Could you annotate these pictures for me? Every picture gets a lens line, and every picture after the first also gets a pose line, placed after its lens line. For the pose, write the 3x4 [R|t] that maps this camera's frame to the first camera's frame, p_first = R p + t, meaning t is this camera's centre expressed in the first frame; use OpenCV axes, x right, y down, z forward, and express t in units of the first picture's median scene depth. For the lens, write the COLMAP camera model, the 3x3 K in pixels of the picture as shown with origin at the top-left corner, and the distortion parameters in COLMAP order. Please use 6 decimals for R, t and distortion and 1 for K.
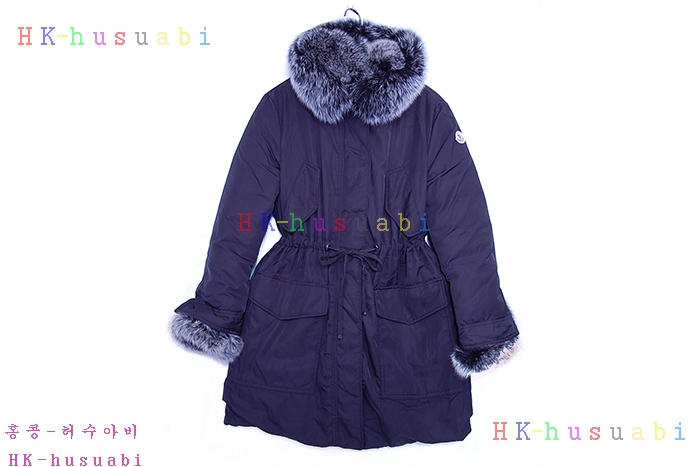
lens RADIAL K [[665.7, 0, 349.7], [0, 665.7, 237.2], [0, 0, 1]] dist [-0.007056, 0.000000]
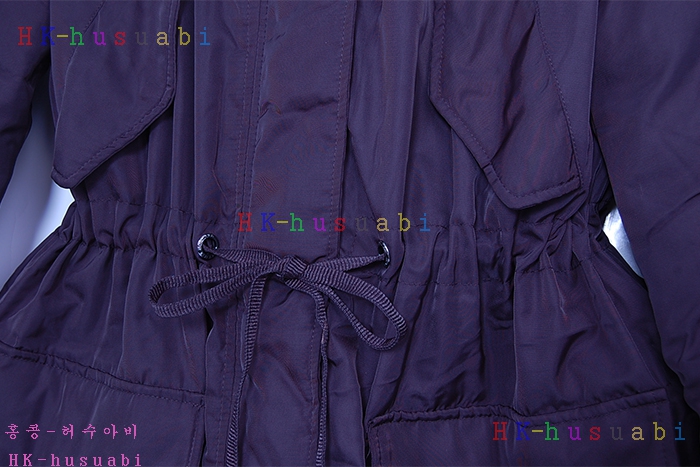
lens RADIAL K [[1017.1, 0, 350.7], [0, 1017.1, 227.8], [0, 0, 1]] dist [-0.001224, 0.000000]
pose [[0.968425, 0.012889, -0.248973, 0.120182], [-0.010570, 0.999887, 0.010648, 0.002754], [0.249082, -0.007680, 0.968452, 0.632758]]
